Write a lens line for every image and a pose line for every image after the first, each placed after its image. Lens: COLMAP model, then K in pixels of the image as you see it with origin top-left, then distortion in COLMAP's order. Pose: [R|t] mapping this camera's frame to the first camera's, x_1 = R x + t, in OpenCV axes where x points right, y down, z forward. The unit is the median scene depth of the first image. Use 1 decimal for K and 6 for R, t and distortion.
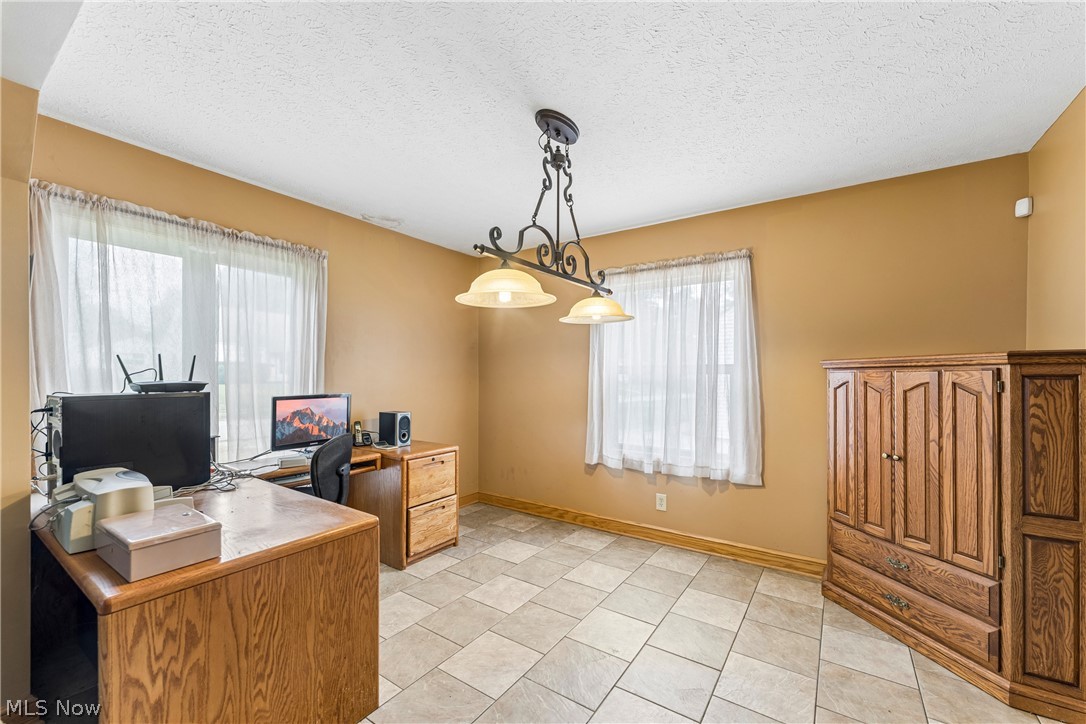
lens RADIAL K [[438.1, 0, 541.5], [0, 438.1, 375.5], [0, 0, 1]] dist [-0.001337, -0.000207]
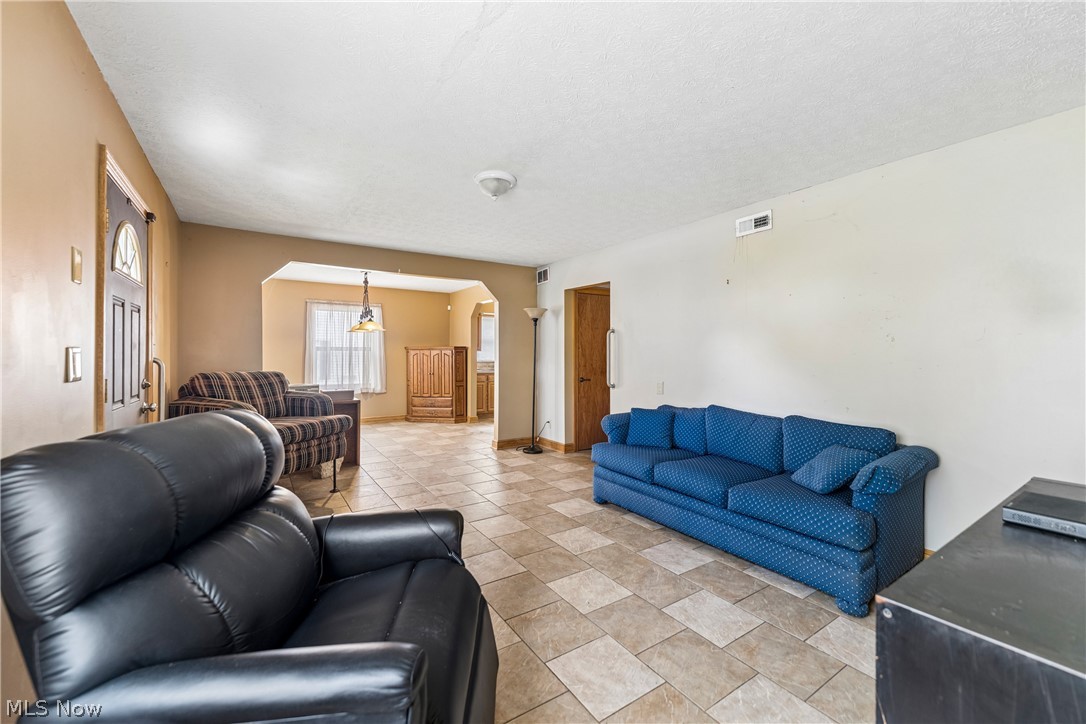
lens RADIAL K [[438.1, 0, 546.8], [0, 438.1, 357.0], [0, 0, 1]] dist [-0.001337, -0.000207]
pose [[0.379286, -0.012689, 0.925193, -1.974501], [0.004401, 0.999919, 0.011910, 0.004949], [-0.925269, -0.000446, 0.379311, -1.153646]]
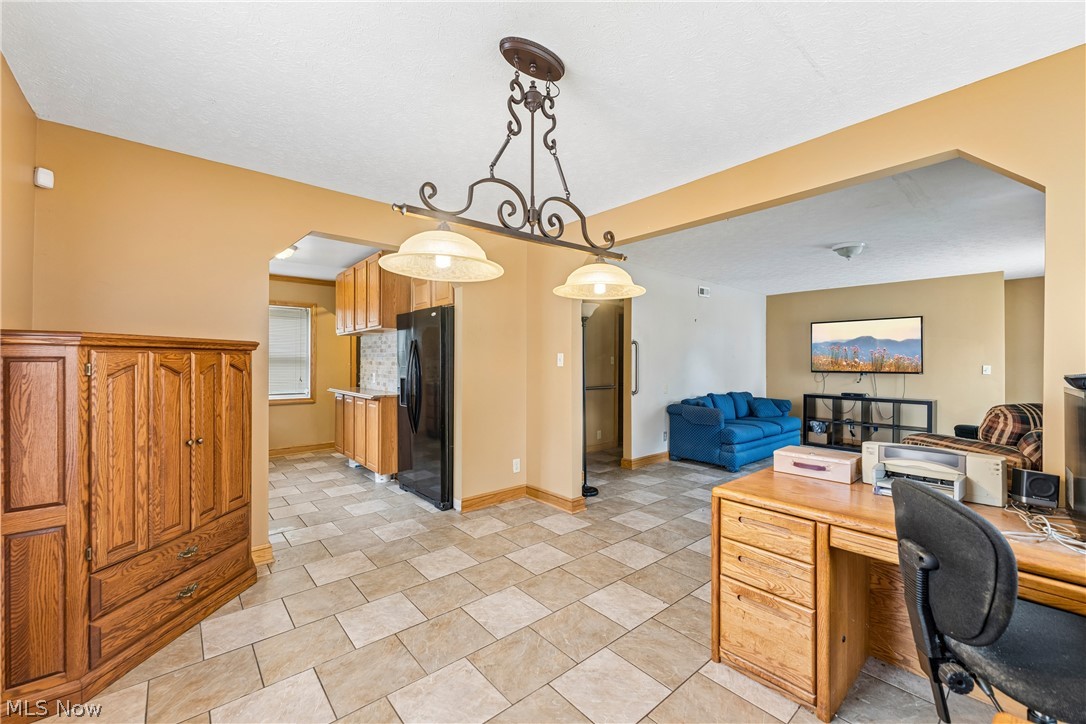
lens RADIAL K [[438.1, 0, 535.1], [0, 438.1, 361.9], [0, 0, 1]] dist [-0.001337, -0.000207]
pose [[-0.962248, -0.008145, 0.272051, -0.162232], [-0.006726, 0.999958, 0.006148, -0.001349], [-0.272090, 0.004086, -0.962263, 1.510594]]
